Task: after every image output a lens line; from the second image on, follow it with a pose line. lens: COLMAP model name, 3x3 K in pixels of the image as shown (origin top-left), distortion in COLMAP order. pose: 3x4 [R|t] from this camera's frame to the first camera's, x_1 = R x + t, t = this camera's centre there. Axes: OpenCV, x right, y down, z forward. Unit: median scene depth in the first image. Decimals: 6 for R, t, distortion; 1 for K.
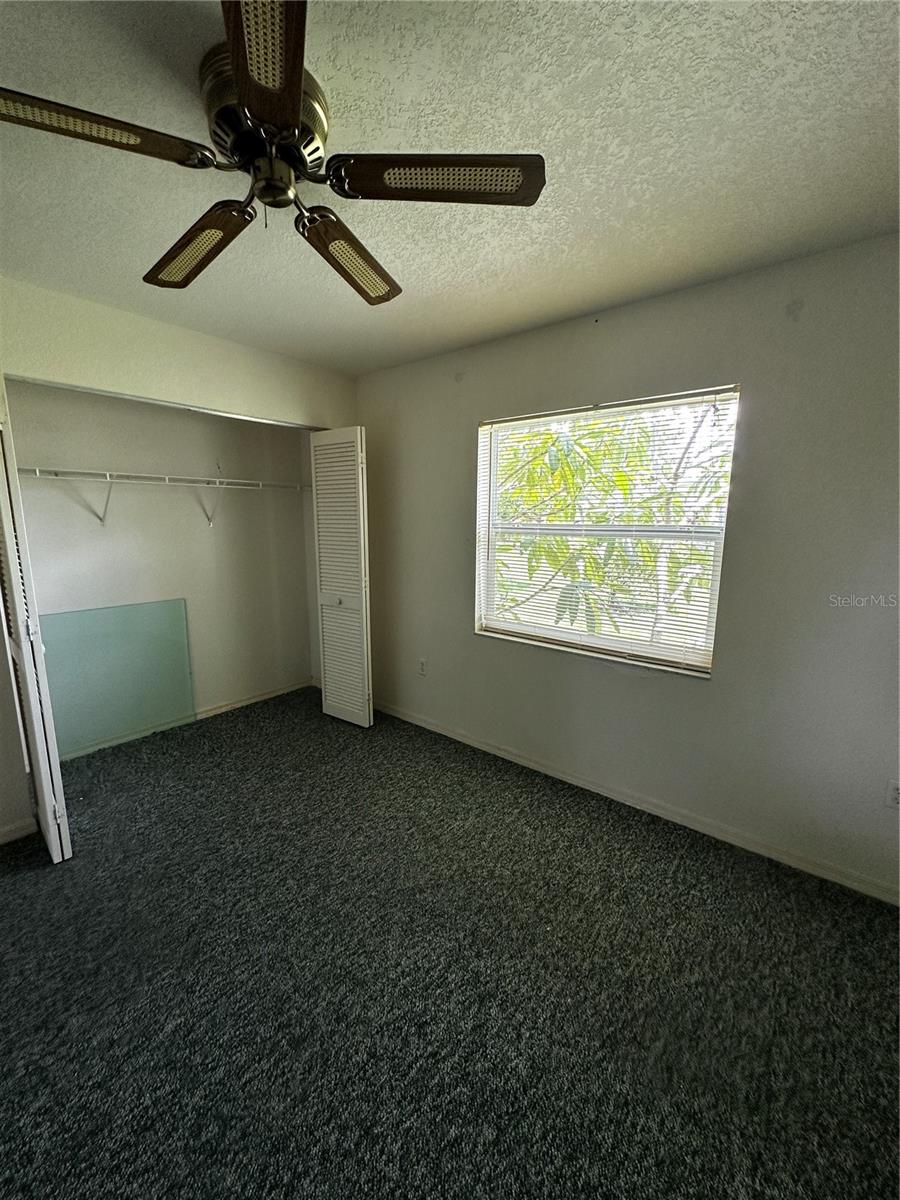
lens RADIAL K [[481.7, 0, 453.0], [0, 481.7, 598.3], [0, 0, 1]] dist [-0.001063, 0.000240]
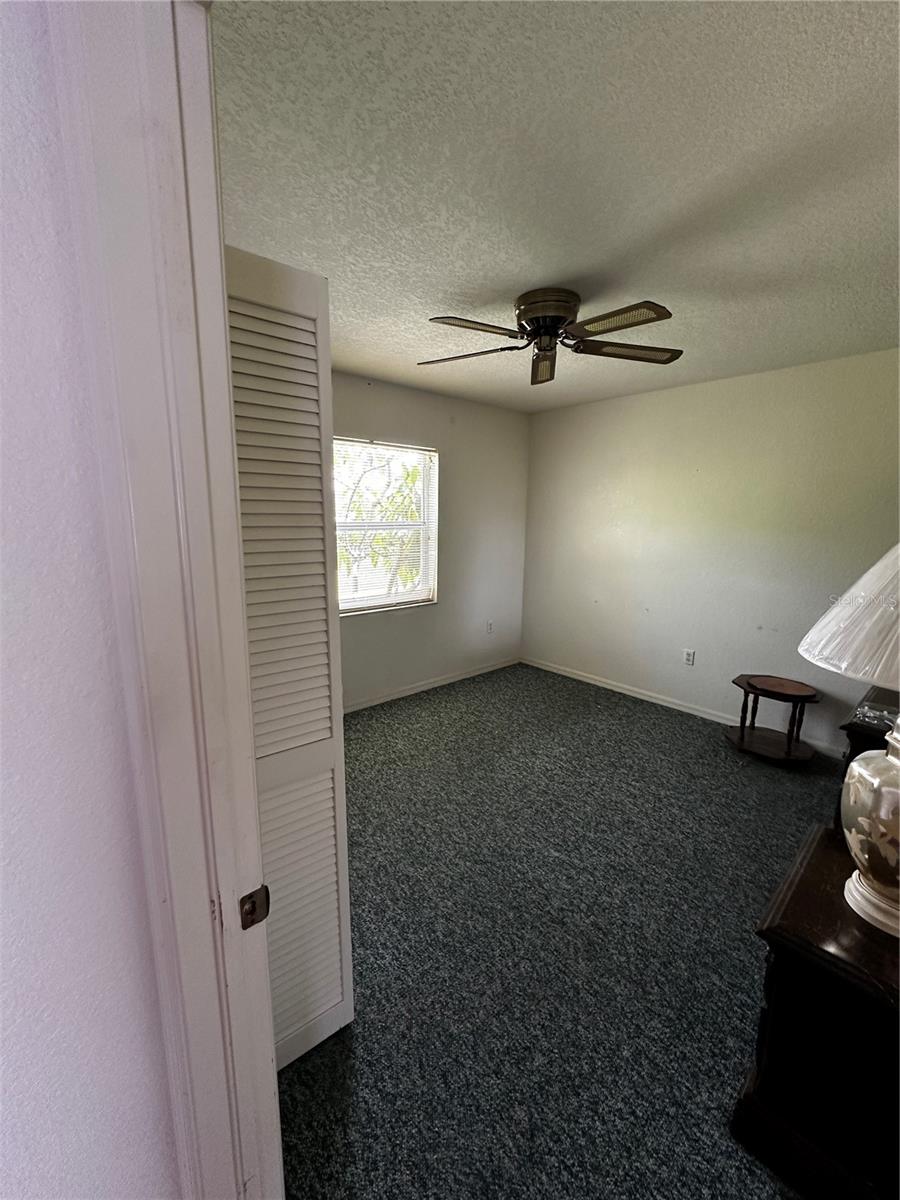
lens RADIAL K [[481.7, 0, 441.7], [0, 481.7, 599.9], [0, 0, 1]] dist [-0.001063, 0.000240]
pose [[0.168964, -0.179744, 0.969094, -1.421905], [0.151841, 0.976240, 0.154596, -0.147079], [-0.973856, 0.121027, 0.192242, 0.679316]]
